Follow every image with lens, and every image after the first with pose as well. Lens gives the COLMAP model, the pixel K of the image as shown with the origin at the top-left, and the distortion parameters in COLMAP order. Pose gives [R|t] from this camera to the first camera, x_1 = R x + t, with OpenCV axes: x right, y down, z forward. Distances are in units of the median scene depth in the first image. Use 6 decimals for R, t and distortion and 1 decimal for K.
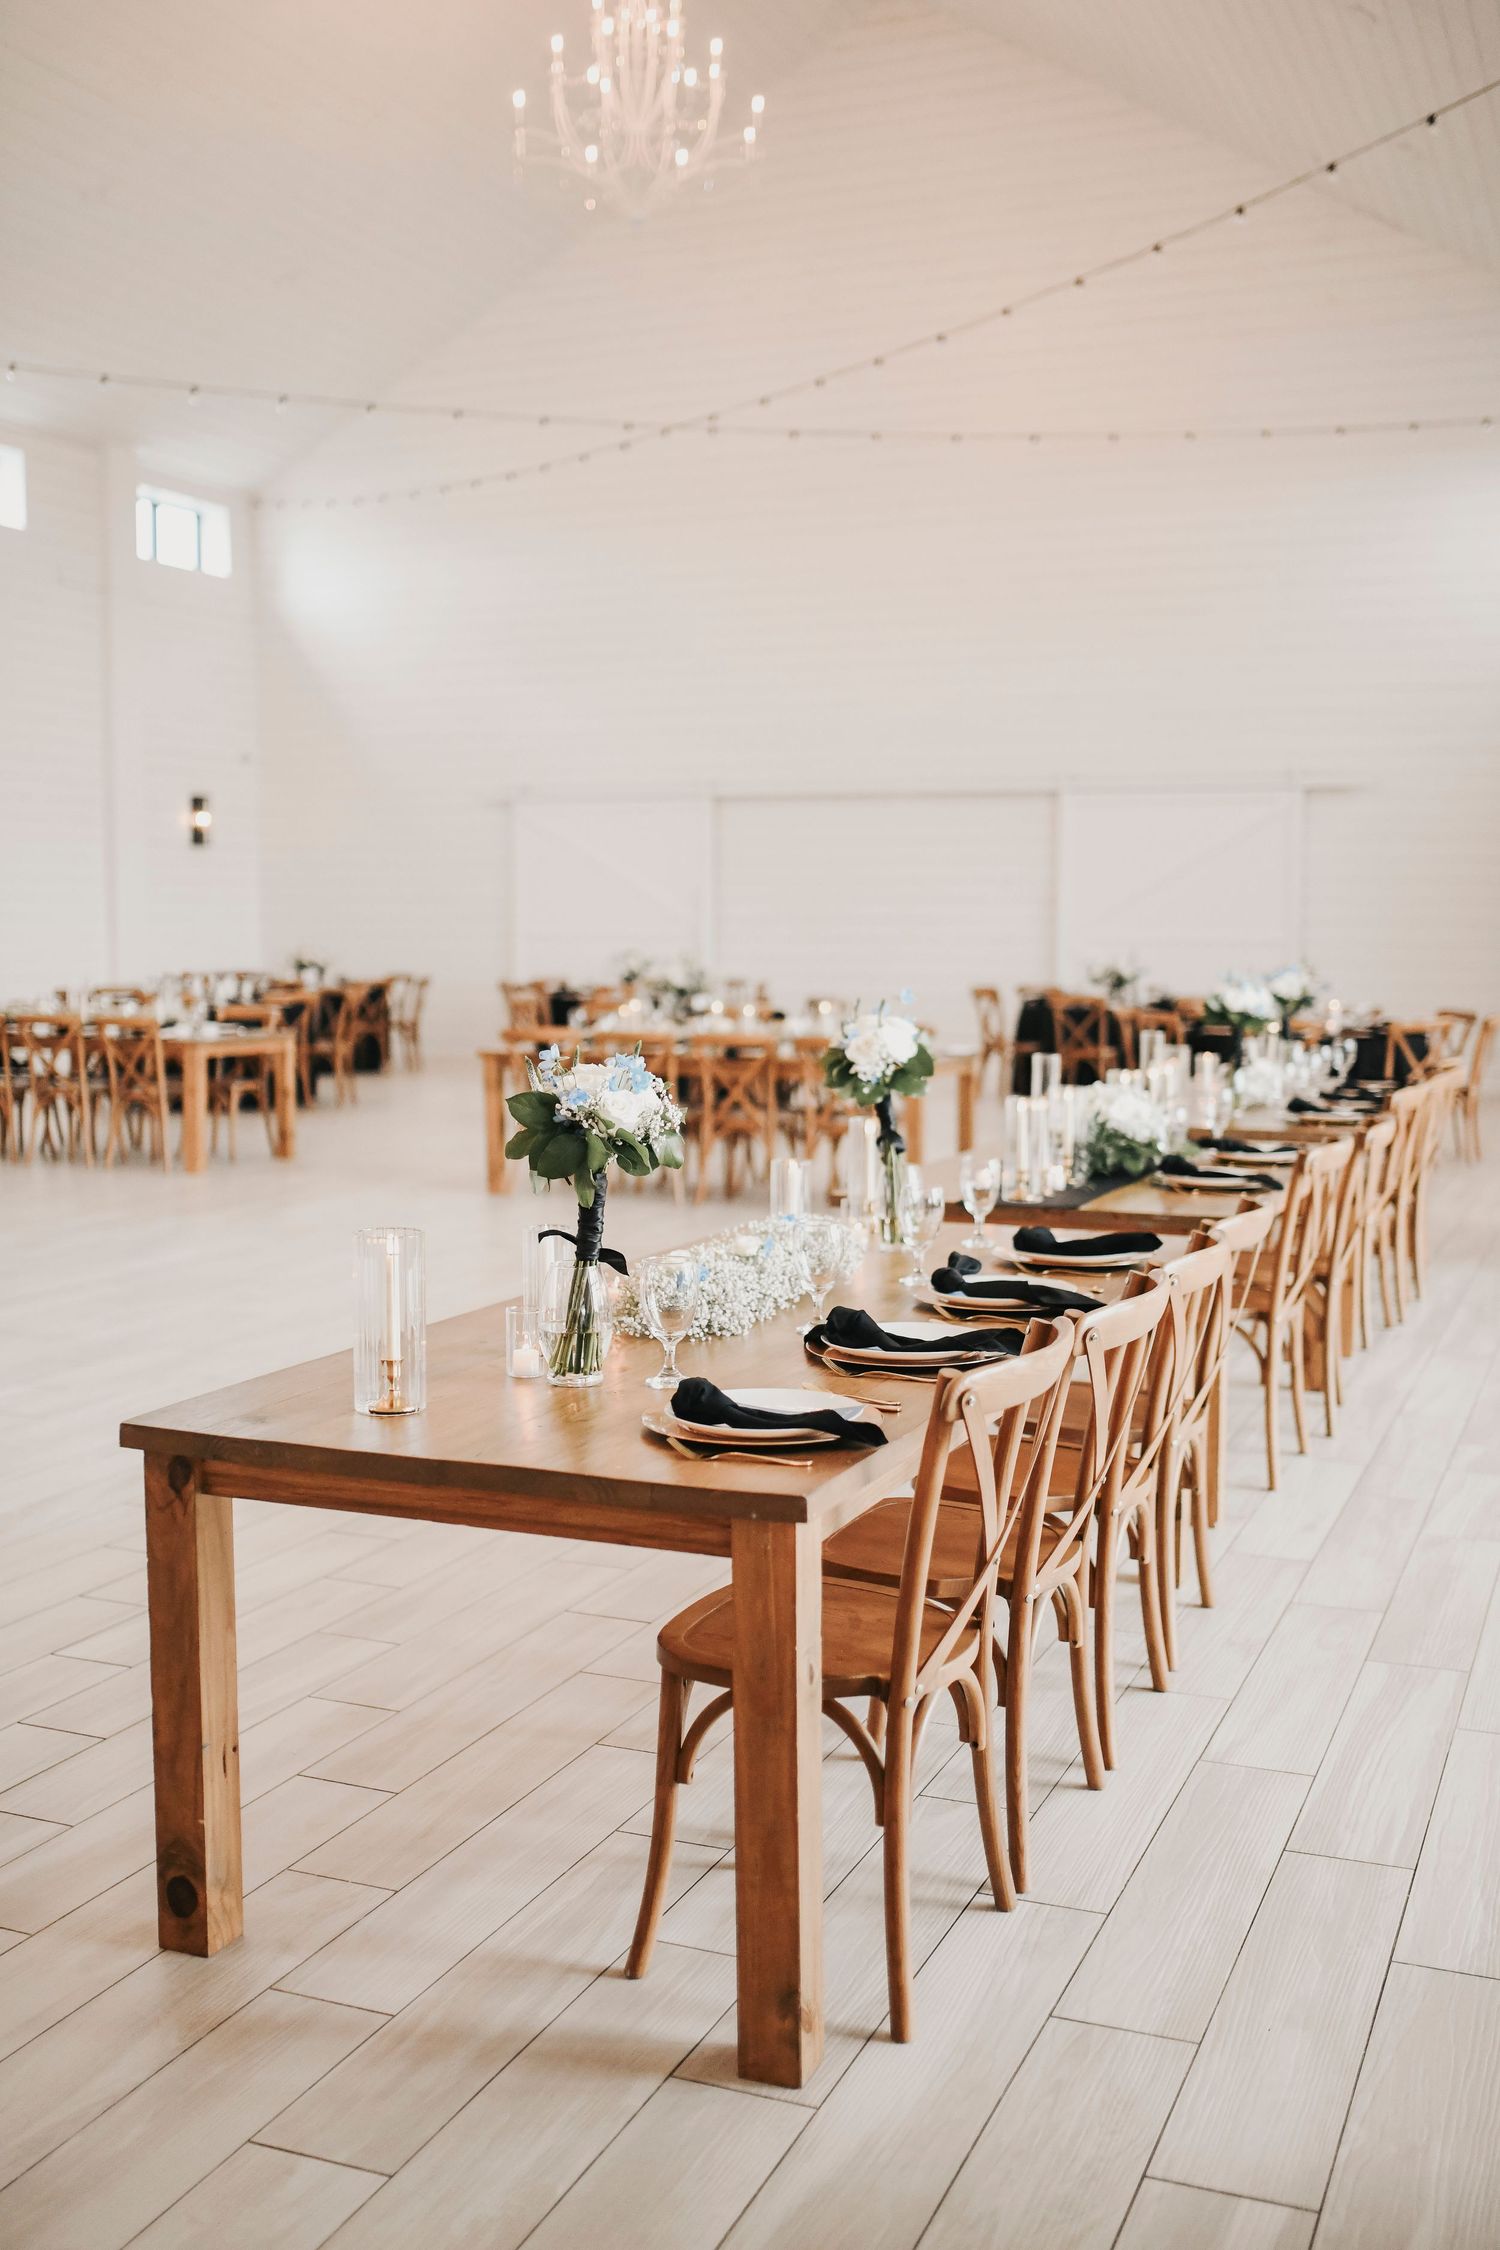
lens RADIAL K [[2228.3, 0, 750.0], [0, 2228.3, 1125.0], [0, 0, 1]] dist [-0.007763, -0.008328]
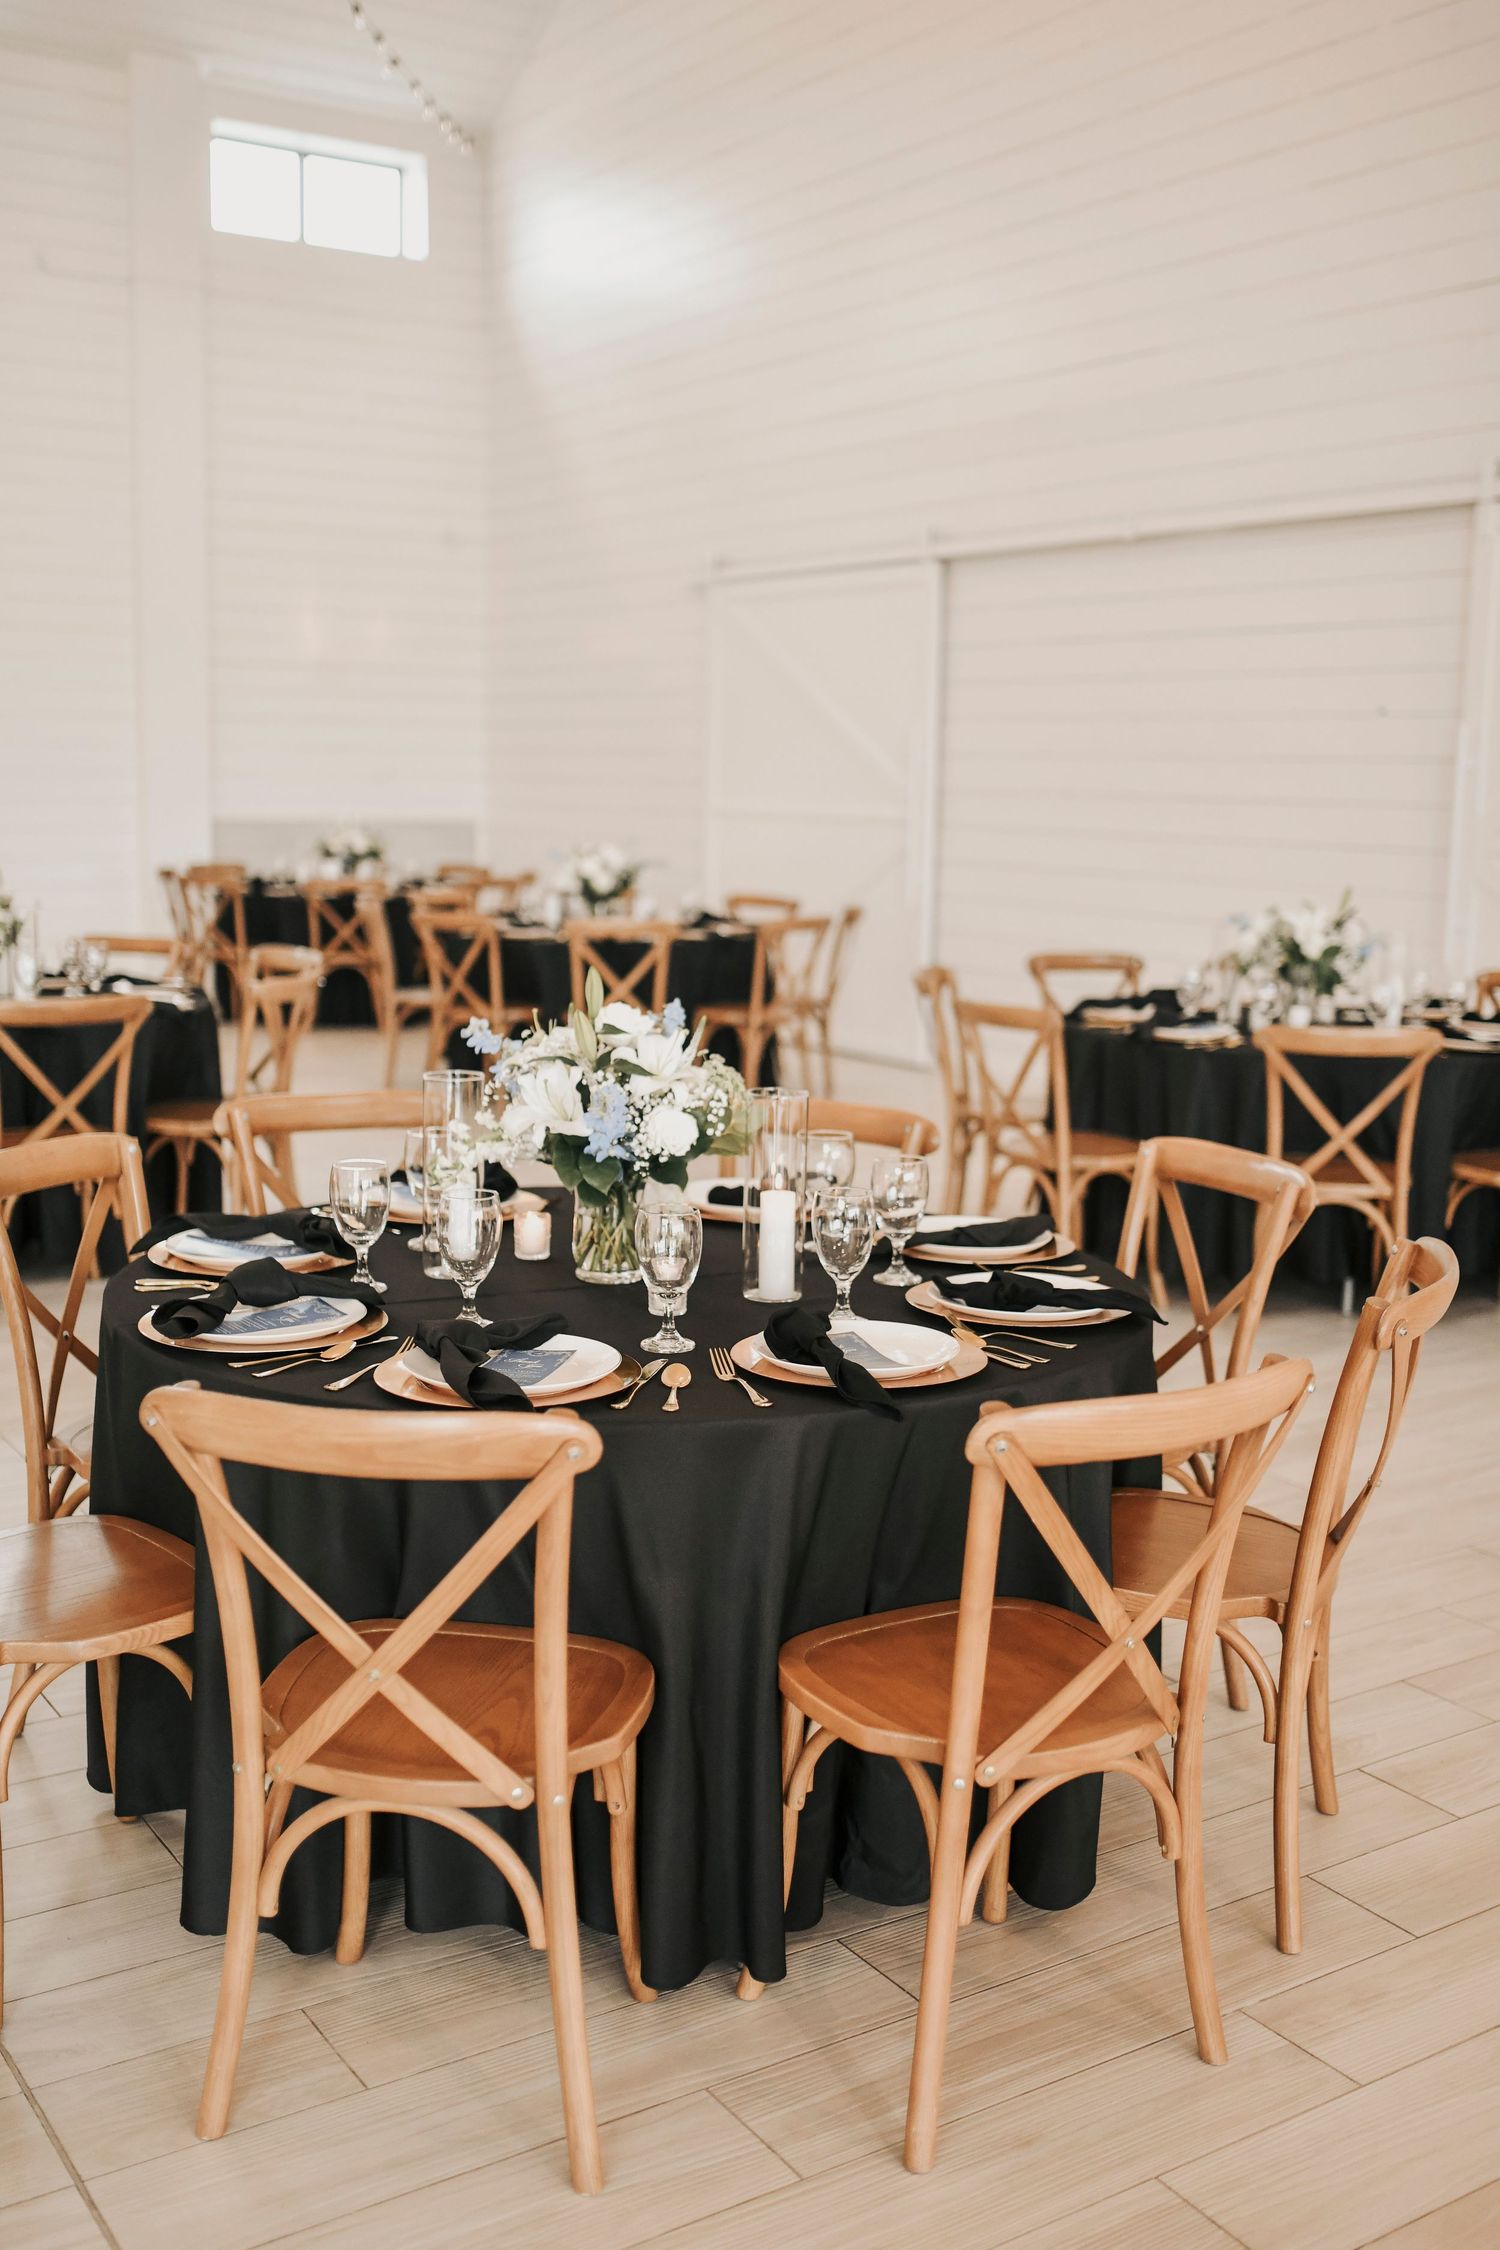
lens RADIAL K [[2228.3, 0, 750.0], [0, 2228.3, 1125.0], [0, 0, 1]] dist [-0.007763, -0.008328]
pose [[0.825286, 0.100015, -0.555788, 0.248370], [-0.065730, 0.994515, 0.081362, -0.051588], [0.560877, -0.030615, 0.827333, 0.514648]]
